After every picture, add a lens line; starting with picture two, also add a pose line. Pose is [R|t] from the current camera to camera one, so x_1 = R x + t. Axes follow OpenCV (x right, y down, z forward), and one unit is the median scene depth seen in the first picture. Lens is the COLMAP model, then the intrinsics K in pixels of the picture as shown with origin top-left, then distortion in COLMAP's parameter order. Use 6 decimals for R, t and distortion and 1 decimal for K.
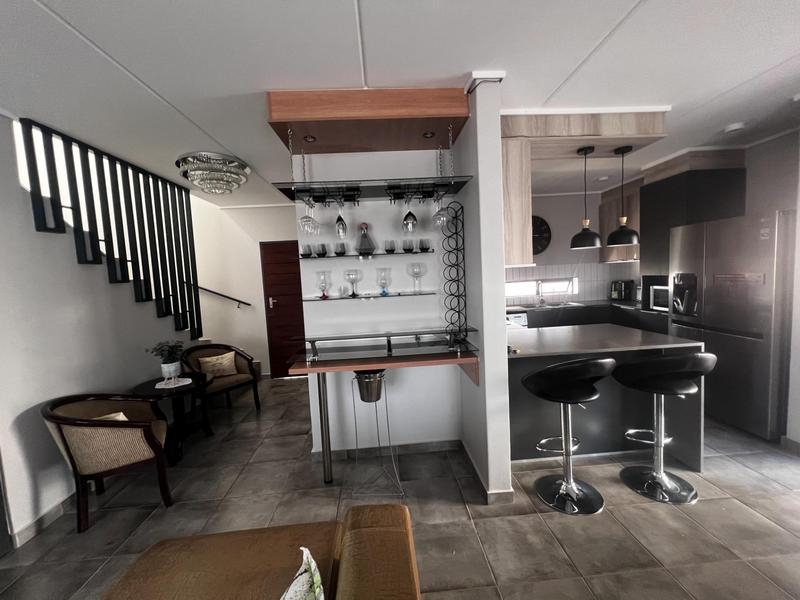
lens RADIAL K [[322.2, 0, 400.6], [0, 322.2, 299.4], [0, 0, 1]] dist [-0.004015, 0.000189]
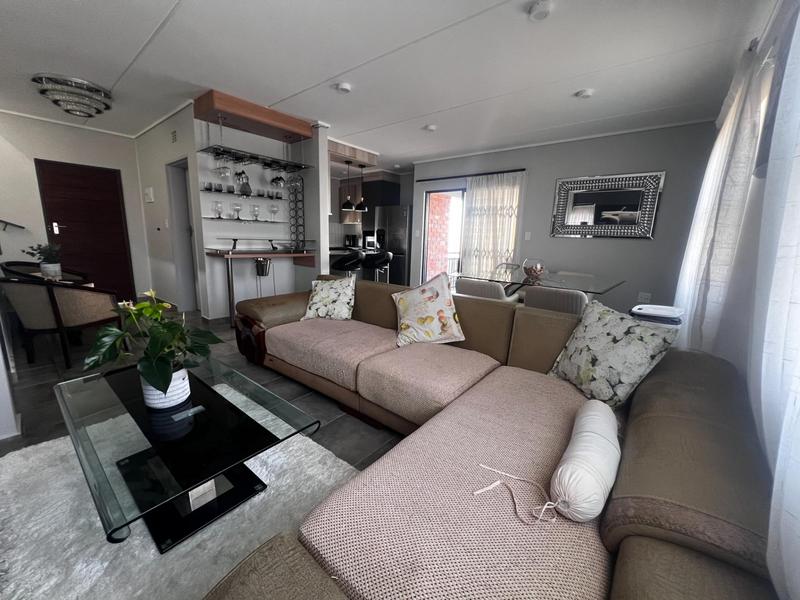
lens RADIAL K [[322.2, 0, 401.5], [0, 322.2, 299.3], [0, 0, 1]] dist [-0.004015, 0.000189]
pose [[0.676566, -0.064963, 0.733511, -0.816659], [-0.009112, 0.995286, 0.096551, 0.229213], [-0.736326, -0.072007, 0.672784, -0.757373]]
